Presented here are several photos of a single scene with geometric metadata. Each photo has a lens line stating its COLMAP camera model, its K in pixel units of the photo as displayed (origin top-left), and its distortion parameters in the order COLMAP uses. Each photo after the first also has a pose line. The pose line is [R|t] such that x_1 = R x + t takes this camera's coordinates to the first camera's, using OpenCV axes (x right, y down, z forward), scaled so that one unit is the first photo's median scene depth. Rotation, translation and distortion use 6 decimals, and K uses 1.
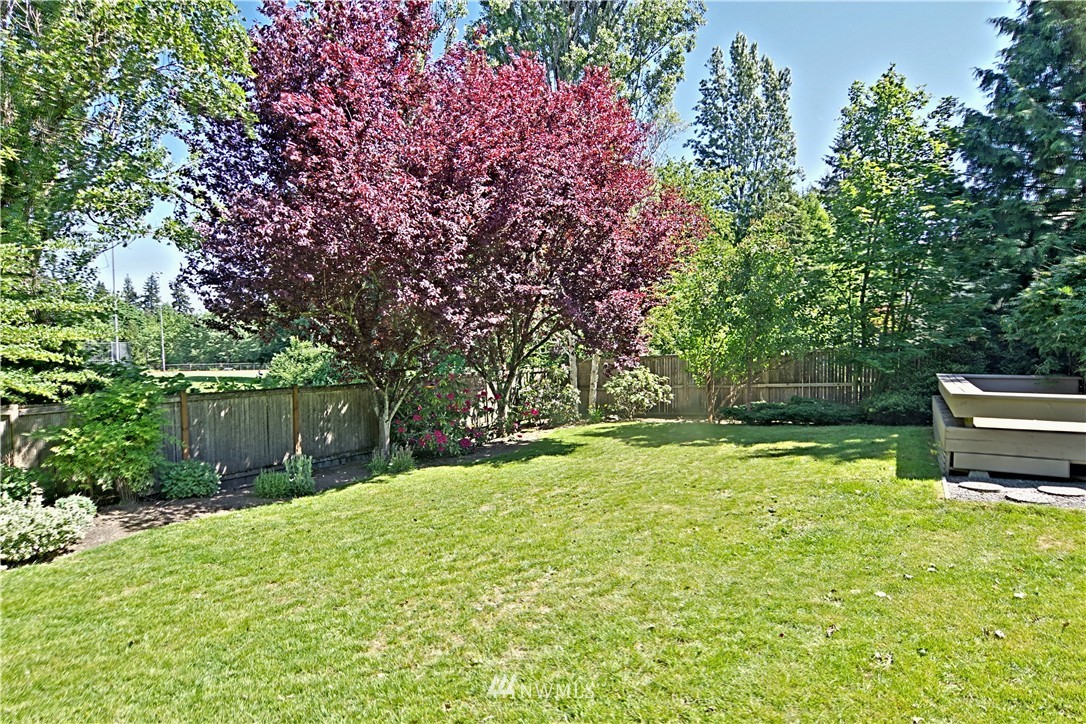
lens RADIAL K [[596.2, 0, 538.3], [0, 596.2, 374.3], [0, 0, 1]] dist [-0.019353, -0.004078]
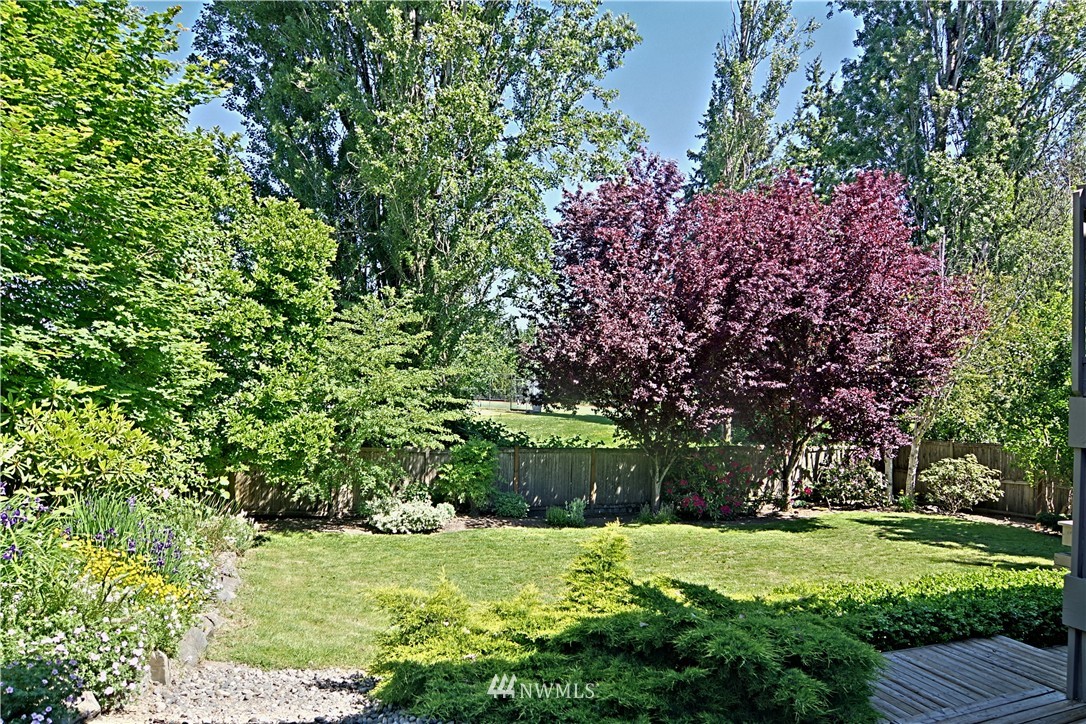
lens RADIAL K [[695.5, 0, 543.0], [0, 695.5, 362.0], [0, 0, 1]] dist [0.001904, 0.000704]
pose [[0.819118, 0.021653, -0.573217, 0.526450], [-0.071319, 0.995378, -0.064314, -0.084920], [0.569175, 0.093562, 0.816876, -0.481228]]
